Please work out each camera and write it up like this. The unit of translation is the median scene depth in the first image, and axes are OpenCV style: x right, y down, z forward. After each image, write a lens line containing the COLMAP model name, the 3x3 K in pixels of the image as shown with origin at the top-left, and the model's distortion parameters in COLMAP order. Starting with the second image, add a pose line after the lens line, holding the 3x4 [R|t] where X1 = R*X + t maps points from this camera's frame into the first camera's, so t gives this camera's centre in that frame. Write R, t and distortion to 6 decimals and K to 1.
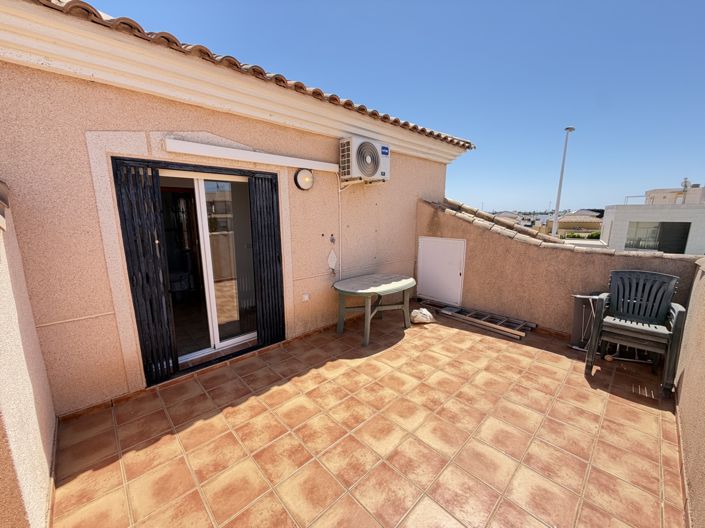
lens RADIAL K [[281.9, 0, 352.8], [0, 281.9, 265.9], [0, 0, 1]] dist [0.001687, -0.000033]
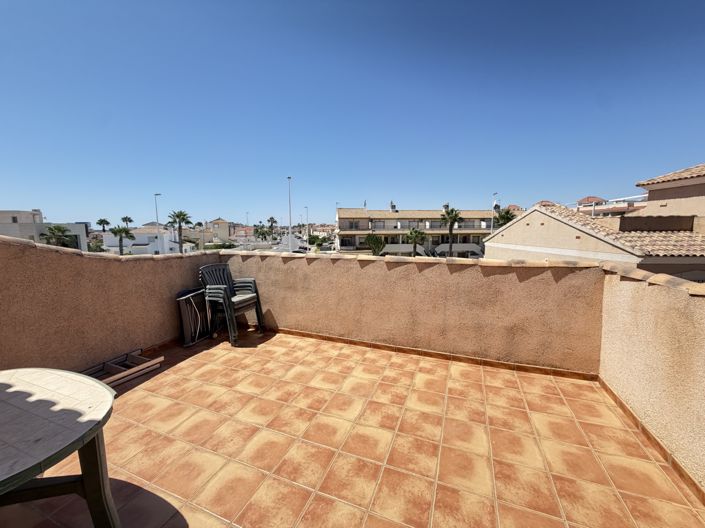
lens RADIAL K [[281.9, 0, 351.4], [0, 281.9, 264.1], [0, 0, 1]] dist [0.001687, -0.000033]
pose [[-0.409599, -0.107522, 0.905907, -0.474162], [0.180338, 0.963891, 0.195942, -0.125057], [-0.894264, 0.243627, -0.375418, 0.888129]]
